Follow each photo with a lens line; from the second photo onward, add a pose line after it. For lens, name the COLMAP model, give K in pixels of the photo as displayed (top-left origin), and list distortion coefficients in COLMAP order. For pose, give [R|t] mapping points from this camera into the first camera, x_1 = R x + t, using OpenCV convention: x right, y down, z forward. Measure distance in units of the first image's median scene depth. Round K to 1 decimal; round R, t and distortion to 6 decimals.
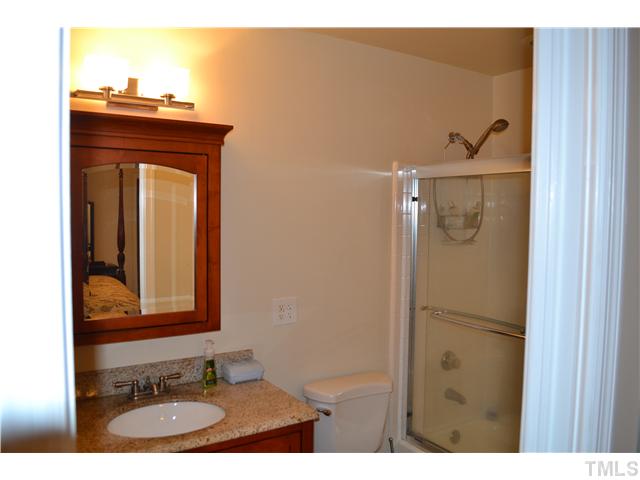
lens RADIAL K [[516.9, 0, 320.0], [0, 516.9, 240.0], [0, 0, 1]] dist [-0.075006, -0.002637]
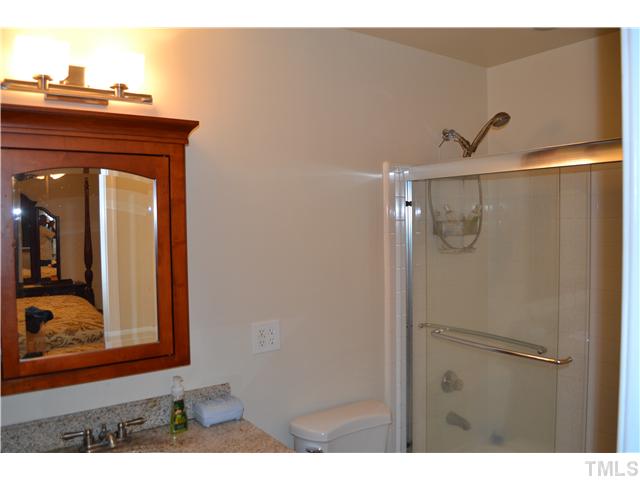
lens RADIAL K [[516.9, 0, 320.0], [0, 516.9, 240.0], [0, 0, 1]] dist [-0.075006, -0.002637]
pose [[0.998753, -0.027169, 0.041877, -0.010536], [0.027835, 0.999494, -0.015387, -0.008635], [-0.041438, 0.016533, 0.999004, 0.144291]]
